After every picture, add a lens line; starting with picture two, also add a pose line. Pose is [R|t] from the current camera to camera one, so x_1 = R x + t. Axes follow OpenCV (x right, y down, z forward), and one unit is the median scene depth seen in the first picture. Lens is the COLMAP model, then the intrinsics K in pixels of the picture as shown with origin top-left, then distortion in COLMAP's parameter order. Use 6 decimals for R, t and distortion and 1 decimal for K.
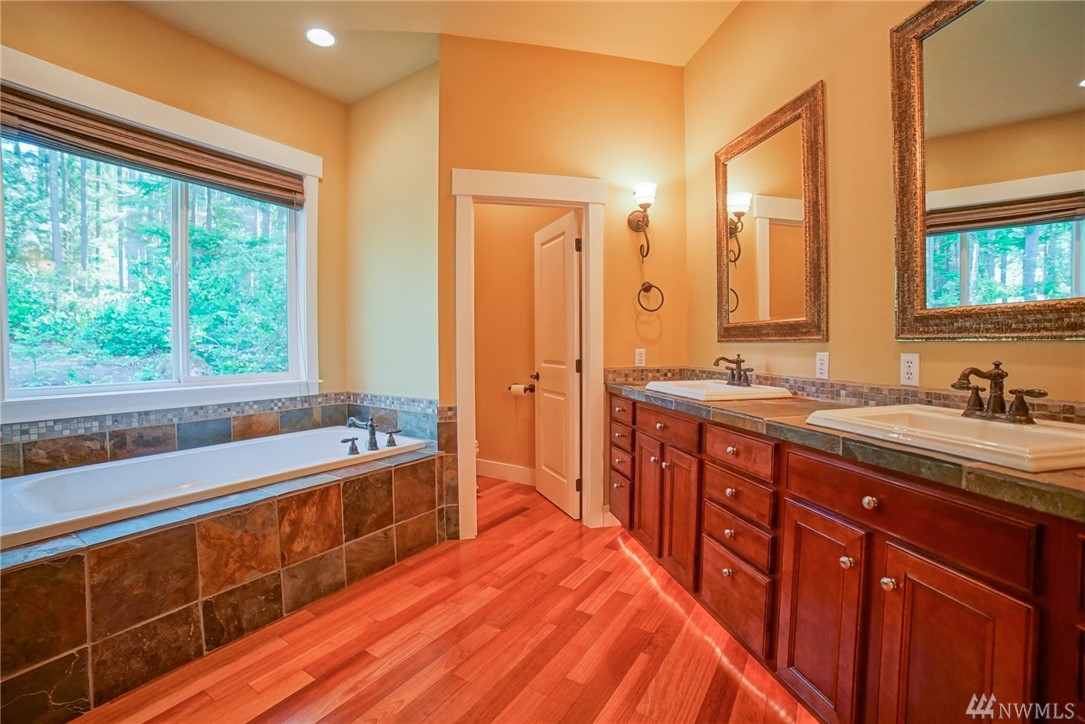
lens RADIAL K [[438.9, 0, 545.9], [0, 438.9, 359.6], [0, 0, 1]] dist [-0.109296, 0.035295]
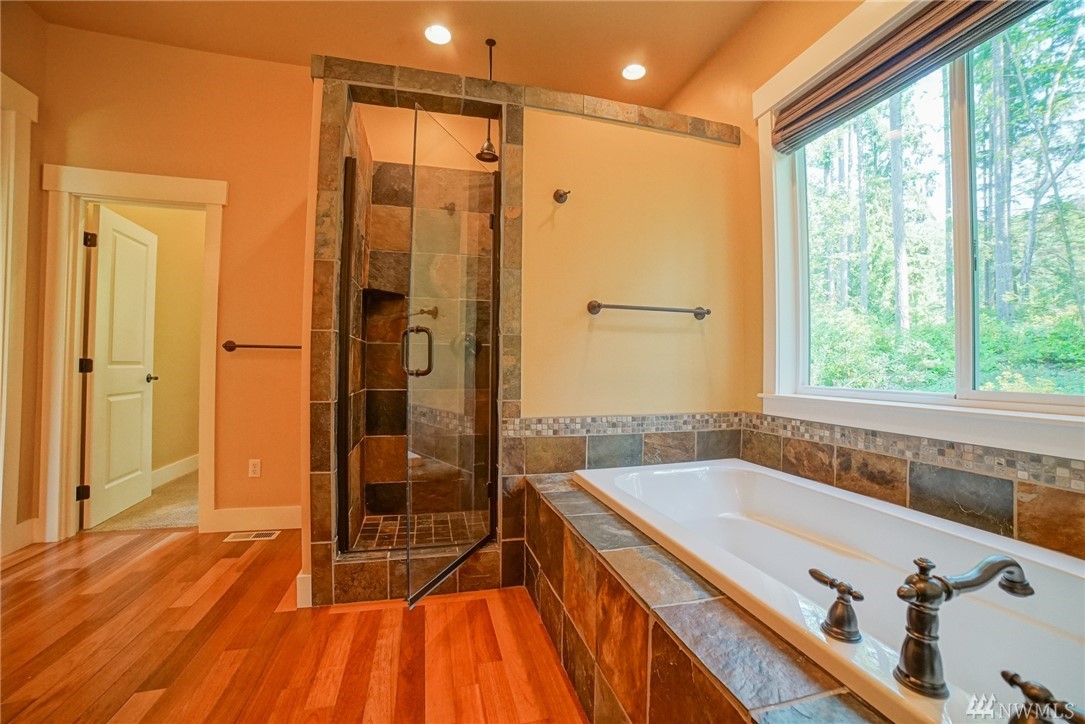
lens RADIAL K [[438.9, 0, 545.9], [0, 438.9, 359.6], [0, 0, 1]] dist [-0.109296, 0.035295]
pose [[-0.680031, -0.020905, -0.732886, -0.075808], [-0.035415, 0.999363, 0.004356, 0.022456], [0.732328, 0.028918, -0.680338, 1.146350]]
